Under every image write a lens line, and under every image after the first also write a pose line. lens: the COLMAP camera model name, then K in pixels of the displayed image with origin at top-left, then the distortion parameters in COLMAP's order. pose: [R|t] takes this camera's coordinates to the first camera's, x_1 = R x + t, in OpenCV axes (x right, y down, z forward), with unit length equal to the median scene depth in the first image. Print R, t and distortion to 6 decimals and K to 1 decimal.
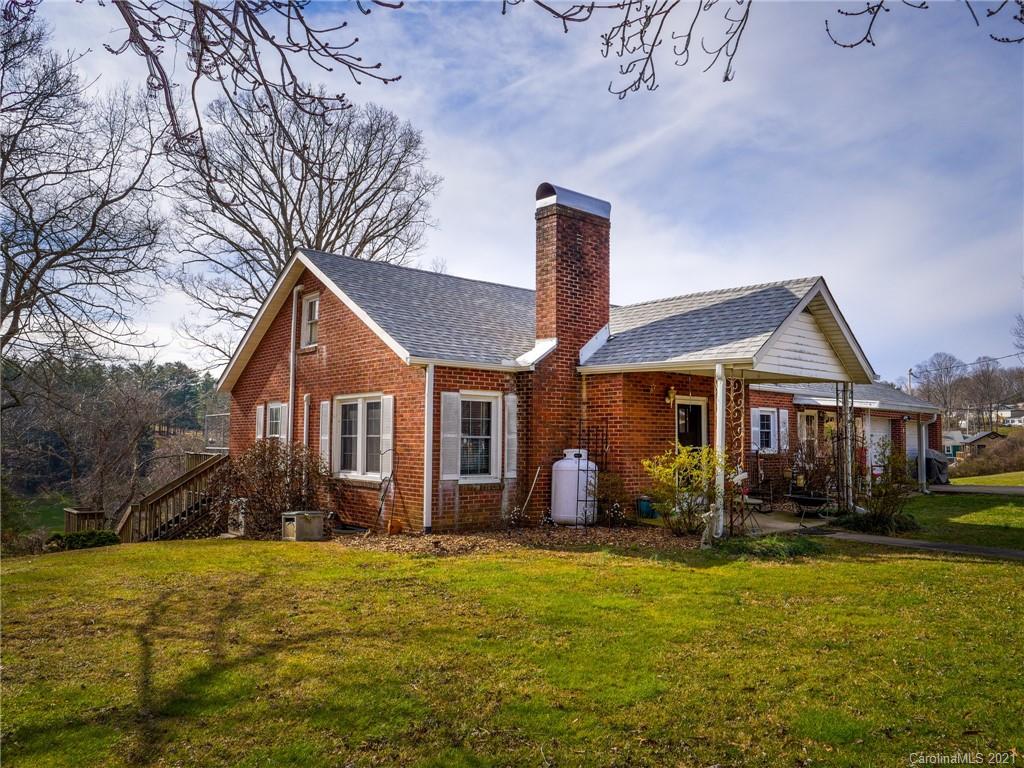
lens RADIAL K [[726.2, 0, 511.9], [0, 726.2, 384.2], [0, 0, 1]] dist [-0.033855, -0.003853]
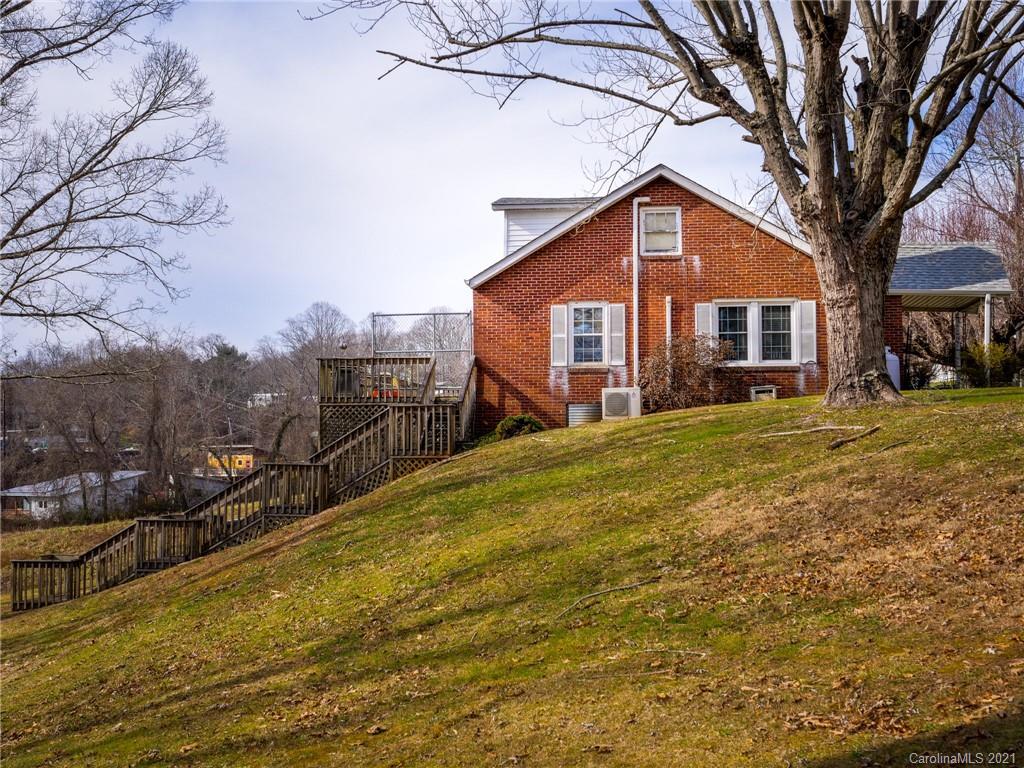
lens RADIAL K [[1407.8, 0, 513.9], [0, 1407.8, 386.6], [0, 0, 1]] dist [0.015714, 0.000000]
pose [[0.737221, 0.022700, 0.675271, -2.151458], [-0.041872, 0.999049, 0.012128, 0.152903], [-0.674353, -0.037216, 0.737470, -0.523077]]
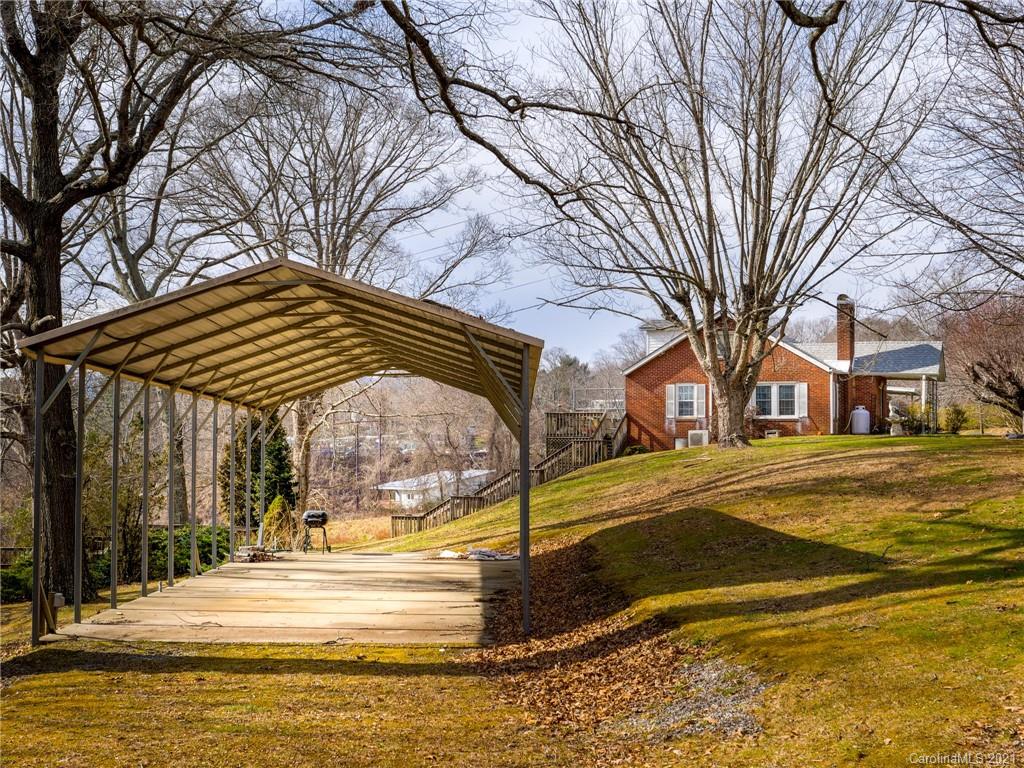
lens RADIAL K [[1377.3, 0, 511.6], [0, 1377.3, 384.0], [0, 0, 1]] dist [0.034701, 0.000000]
pose [[0.881338, 0.021314, 0.472005, -2.993395], [-0.033730, 0.999271, 0.017858, -0.027769], [-0.471281, -0.031660, 0.881415, -2.447040]]
